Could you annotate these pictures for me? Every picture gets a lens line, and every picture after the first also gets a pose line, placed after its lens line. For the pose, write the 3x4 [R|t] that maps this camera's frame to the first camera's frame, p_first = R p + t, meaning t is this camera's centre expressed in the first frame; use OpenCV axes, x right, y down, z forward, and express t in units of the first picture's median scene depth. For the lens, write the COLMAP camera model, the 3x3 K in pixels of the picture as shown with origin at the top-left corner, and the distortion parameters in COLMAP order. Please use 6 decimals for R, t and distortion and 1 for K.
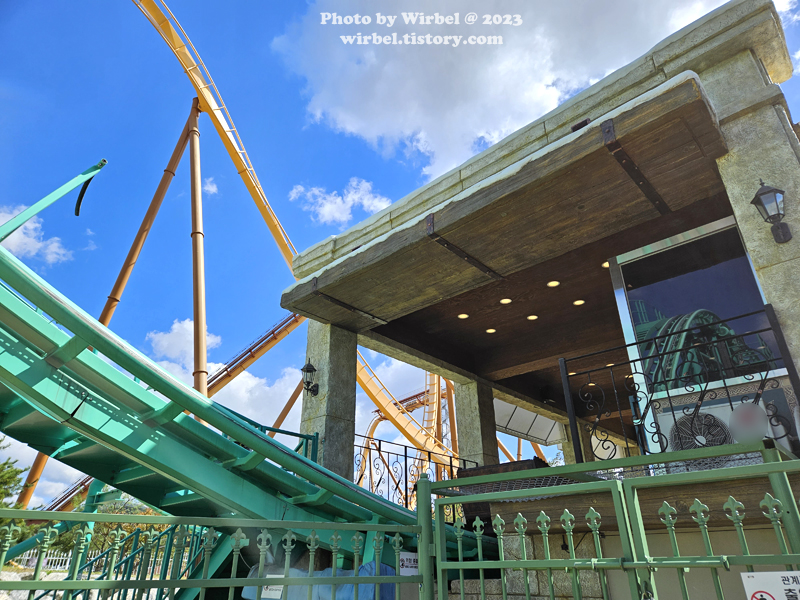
lens RADIAL K [[536.1, 0, 386.1], [0, 536.1, 295.4], [0, 0, 1]] dist [0.077940, -0.068030]
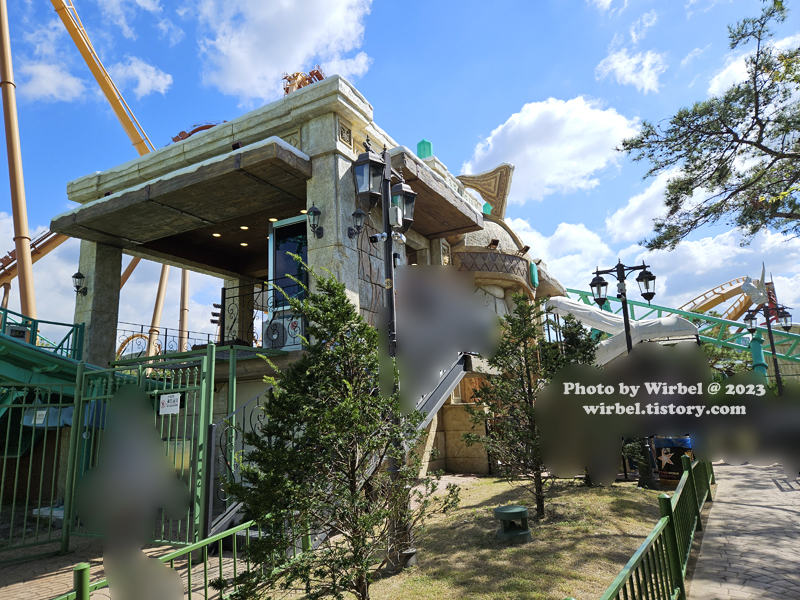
lens RADIAL K [[536.1, 0, 386.1], [0, 536.1, 295.4], [0, 0, 1]] dist [0.077940, -0.068030]
pose [[0.971212, 0.016667, 0.237634, 0.284295], [-0.075389, 0.967782, 0.240239, -0.206242], [-0.225974, -0.251238, 0.941178, -0.481284]]
